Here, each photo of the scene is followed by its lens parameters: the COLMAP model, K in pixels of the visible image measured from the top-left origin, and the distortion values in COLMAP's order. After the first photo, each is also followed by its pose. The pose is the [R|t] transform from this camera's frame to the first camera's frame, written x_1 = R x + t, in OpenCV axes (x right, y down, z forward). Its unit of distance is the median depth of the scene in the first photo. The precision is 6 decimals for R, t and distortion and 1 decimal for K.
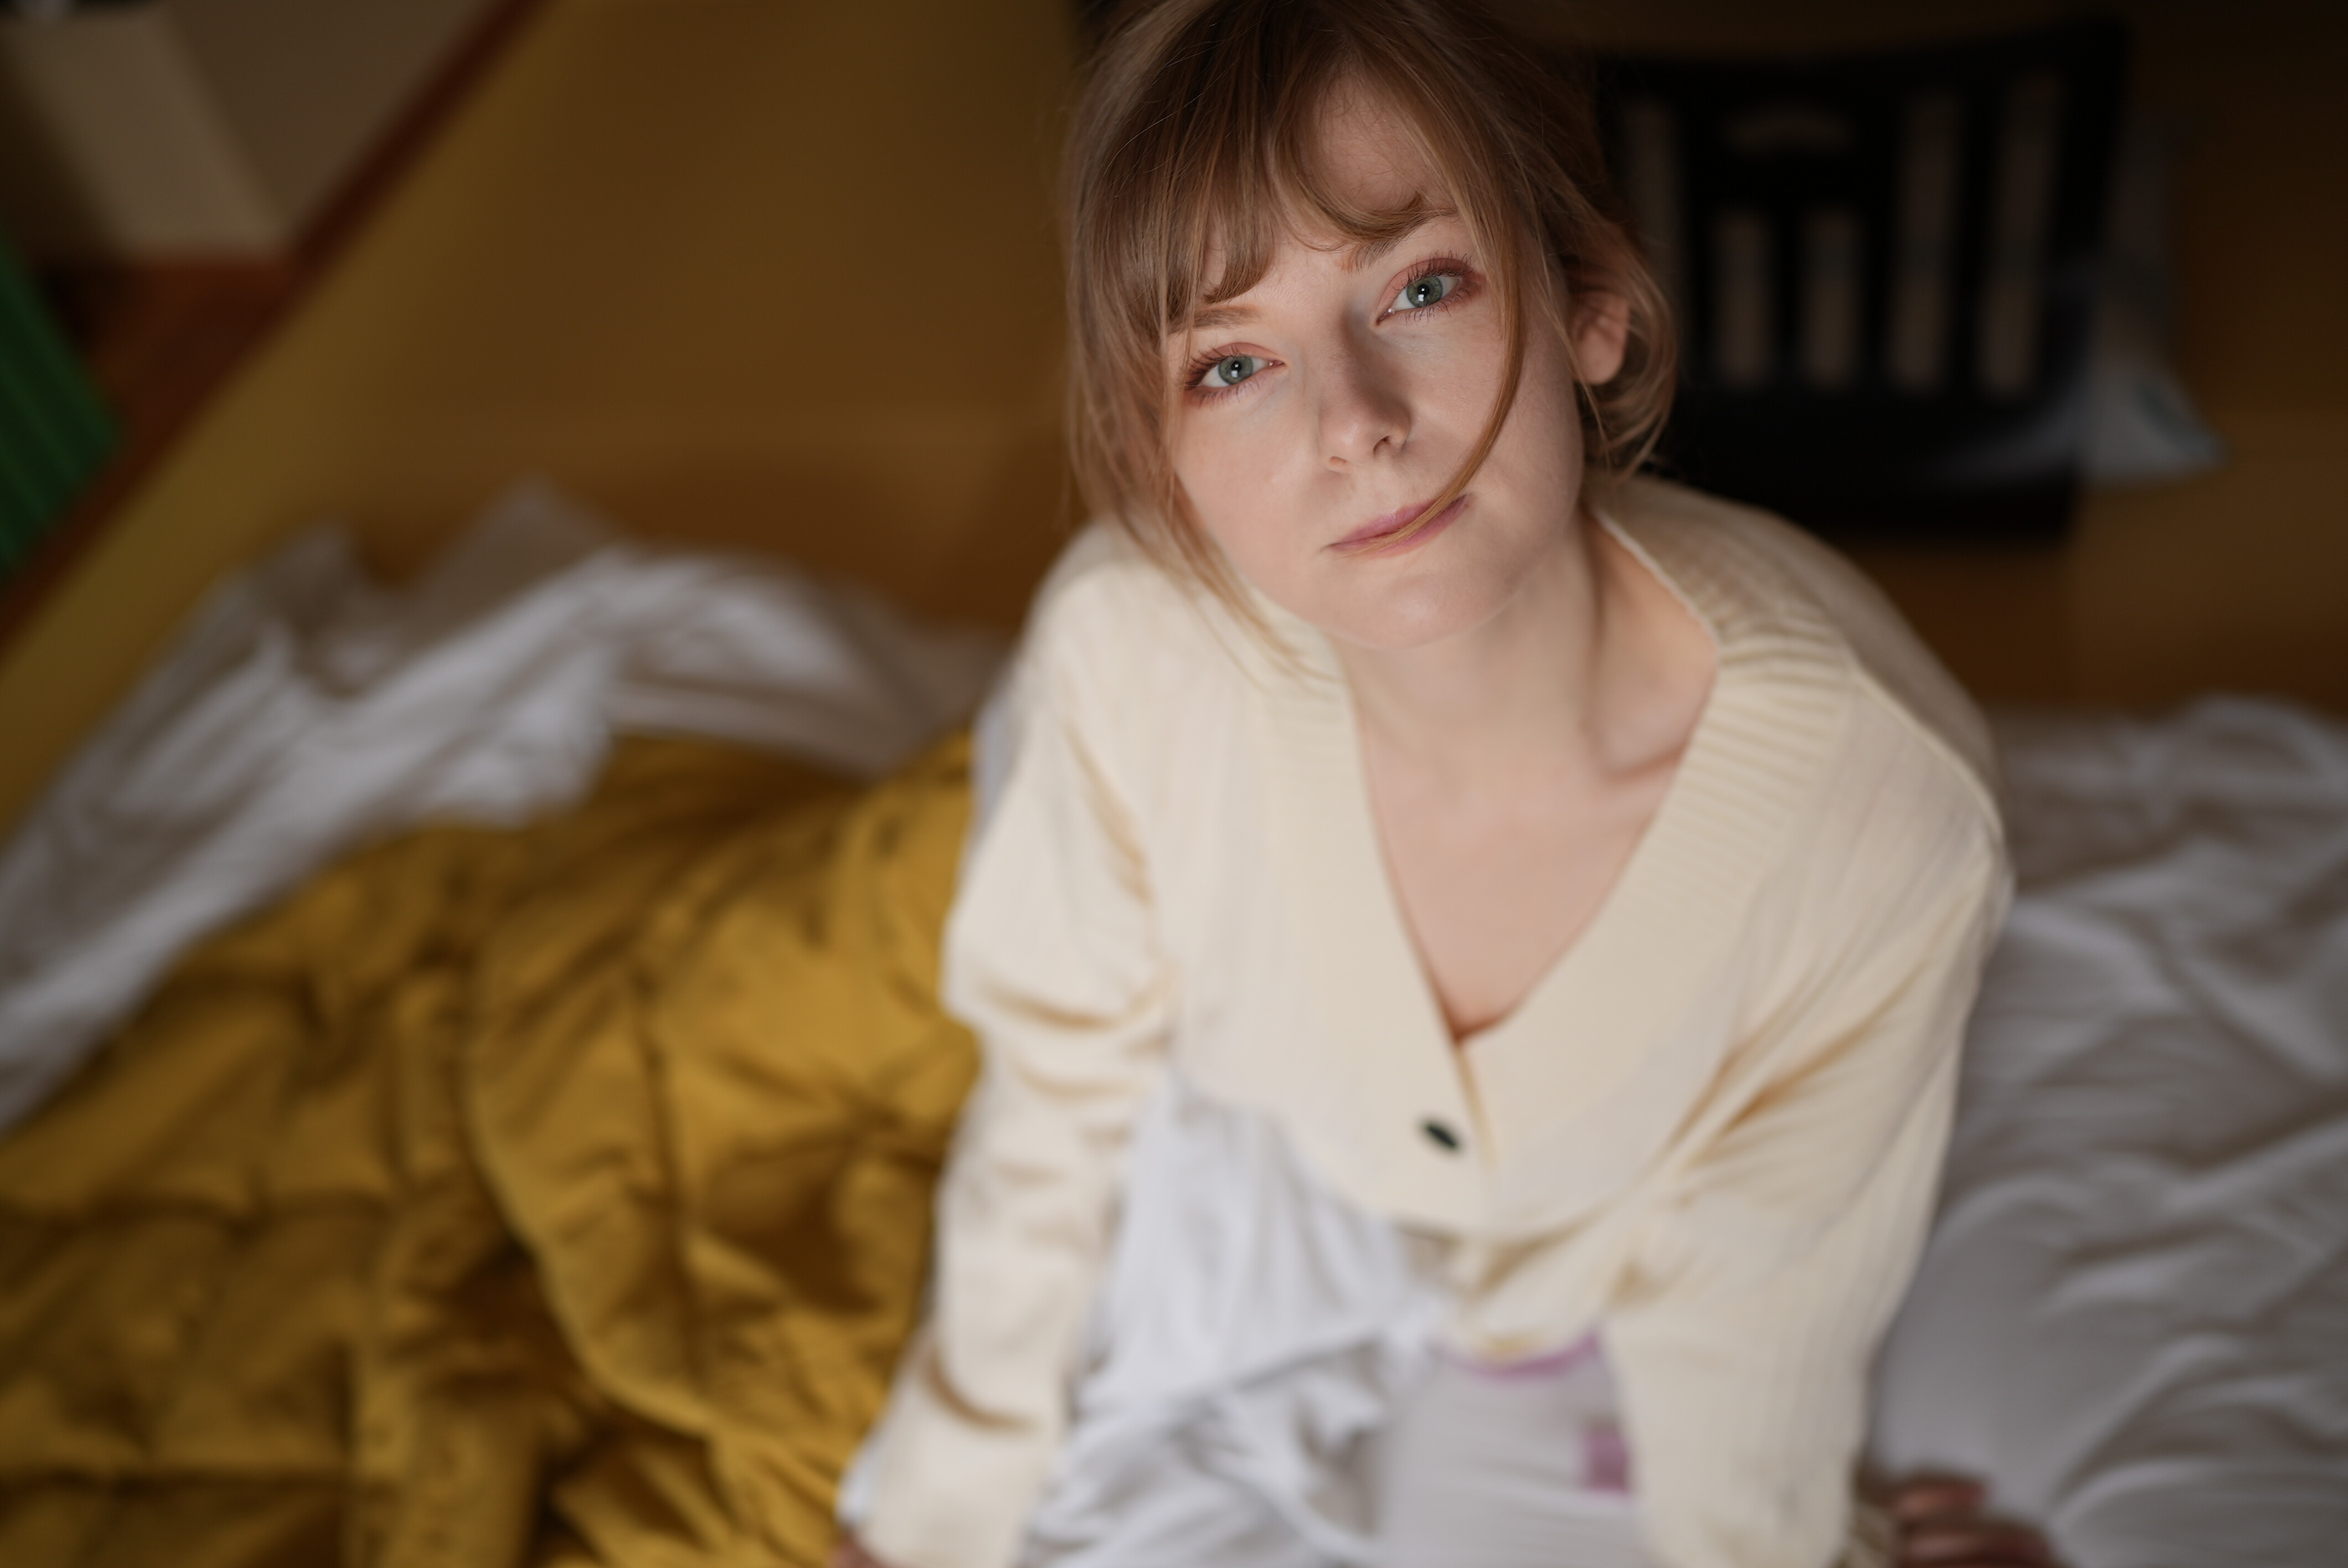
lens RADIAL K [[2195.7, 0, 1162.6], [0, 2195.7, 784.3], [0, 0, 1]] dist [0.031467, 0.000000]
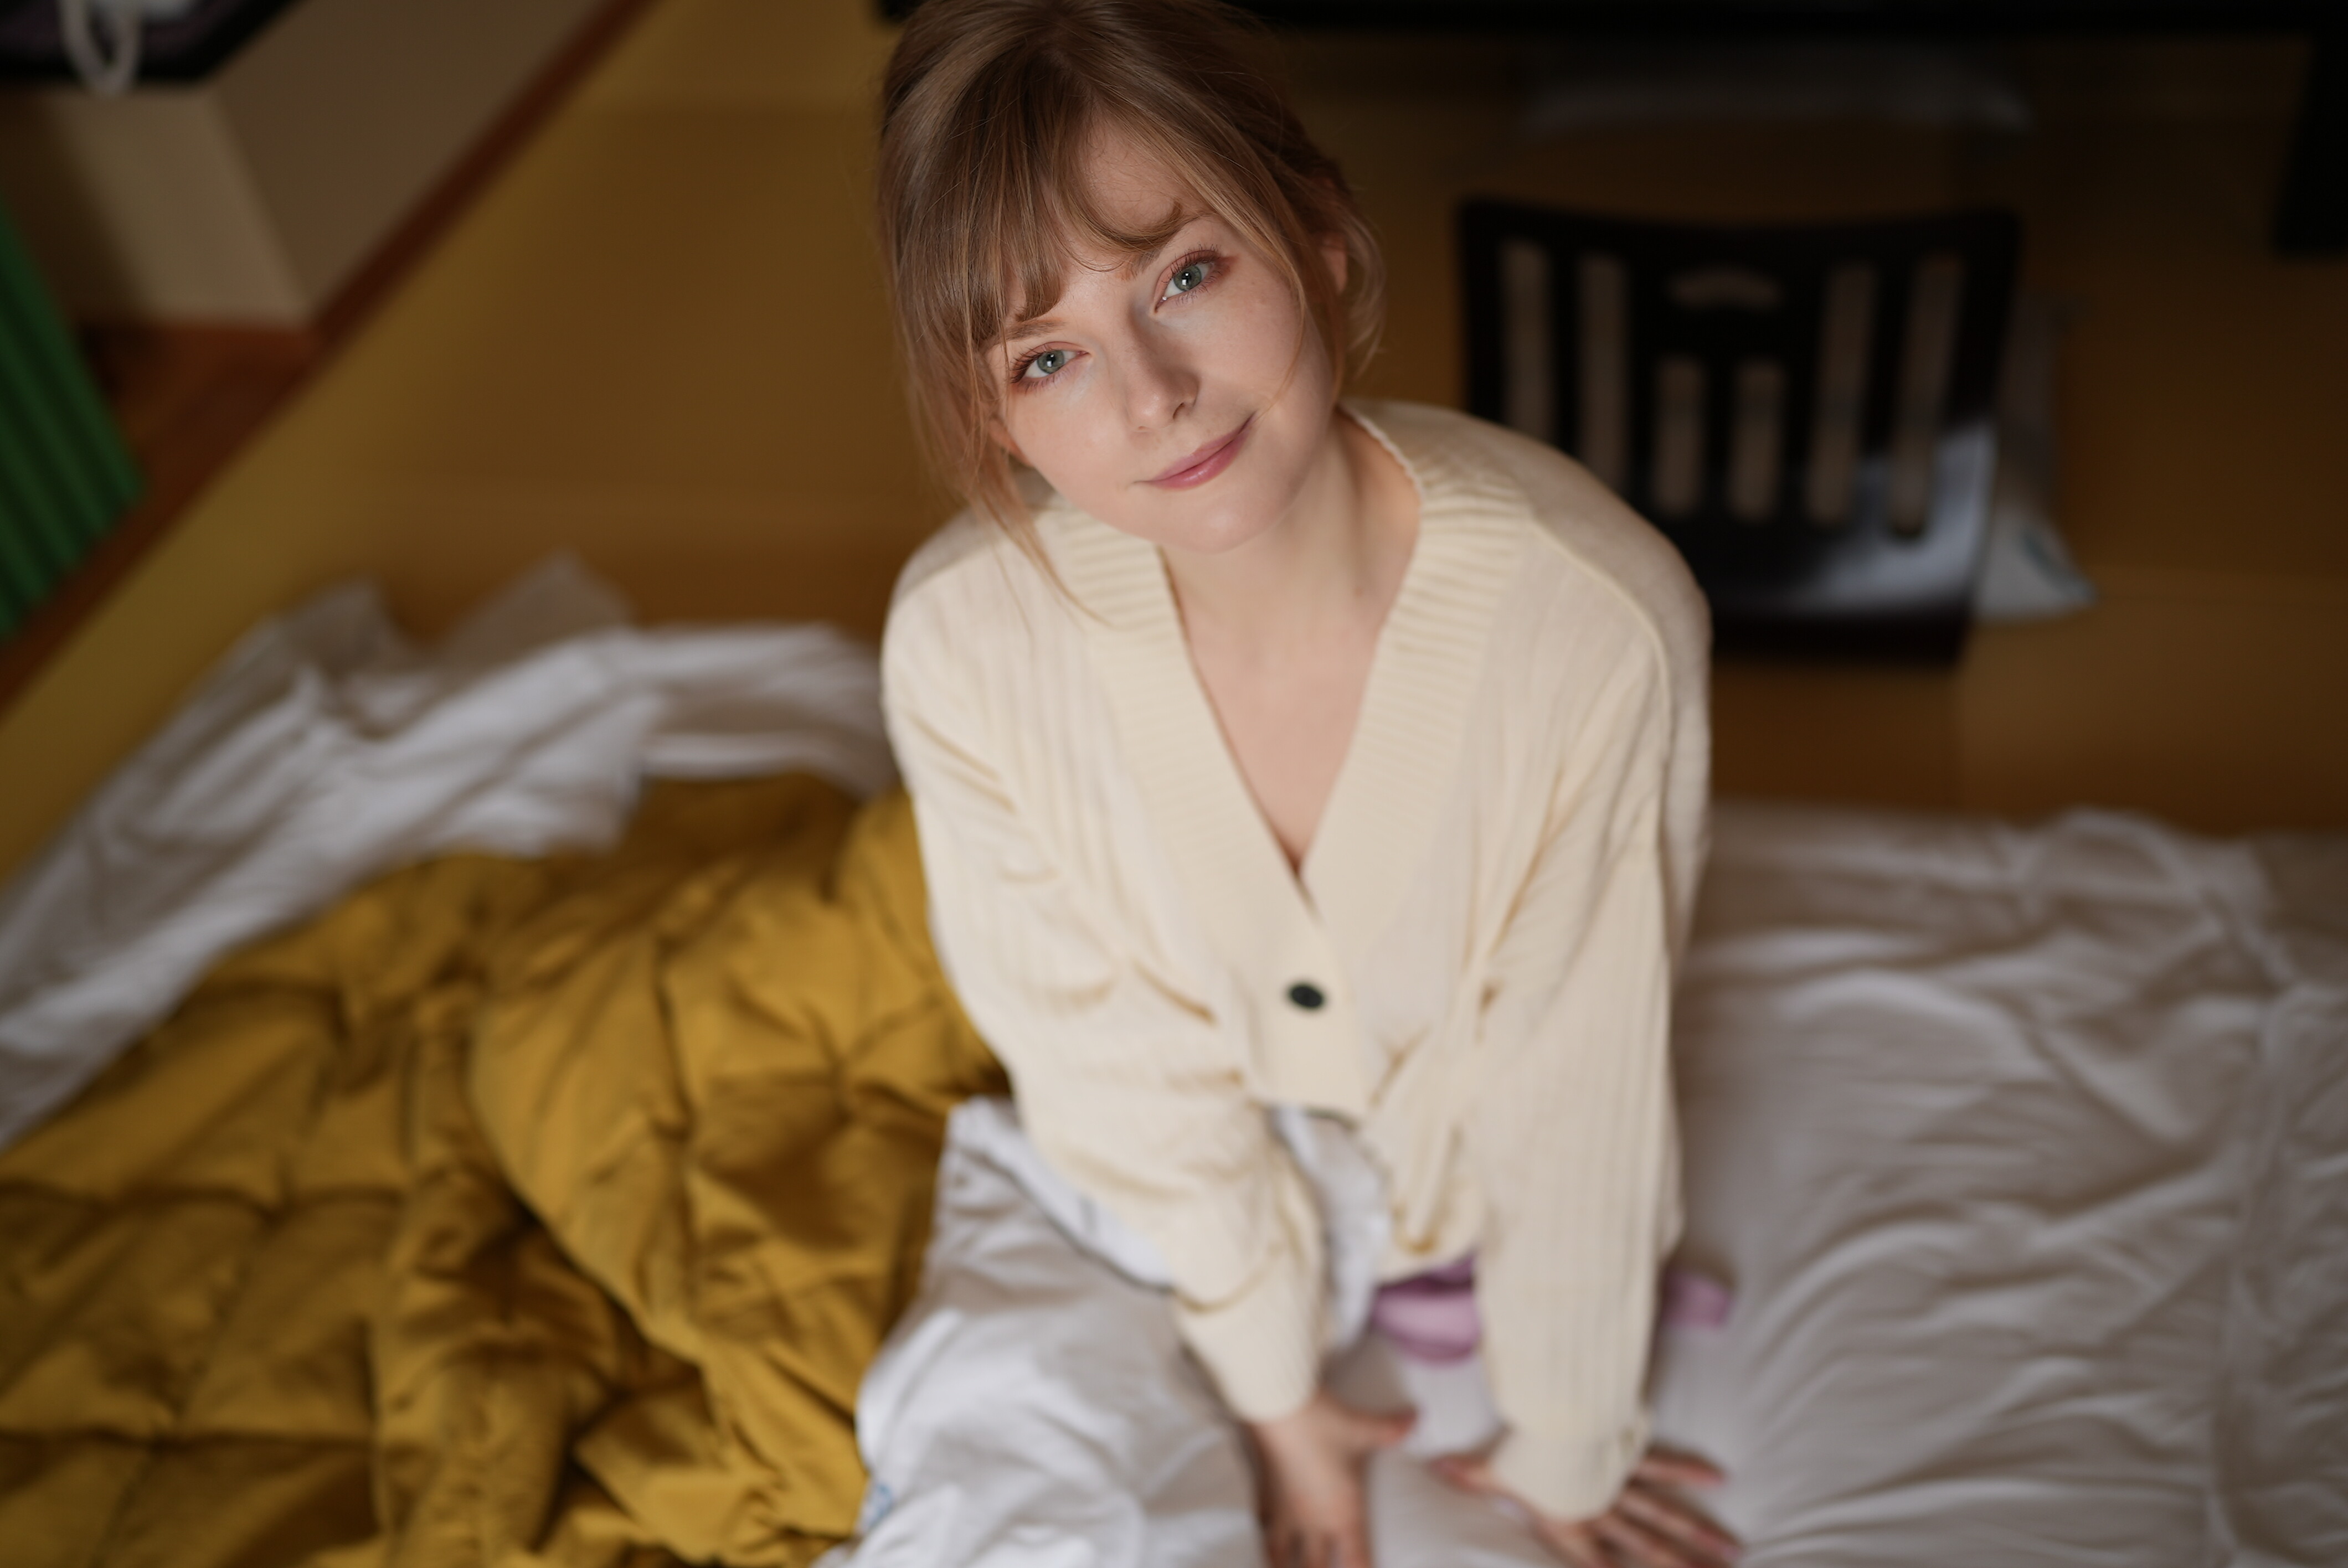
lens RADIAL K [[2195.7, 0, 1178.8], [0, 2195.7, 773.6], [0, 0, 1]] dist [0.031467, 0.000000]
pose [[0.997812, 0.046173, 0.047320, -0.038909], [-0.043278, 0.997230, -0.060487, 0.033639], [-0.049981, 0.058307, 0.997047, -0.104313]]
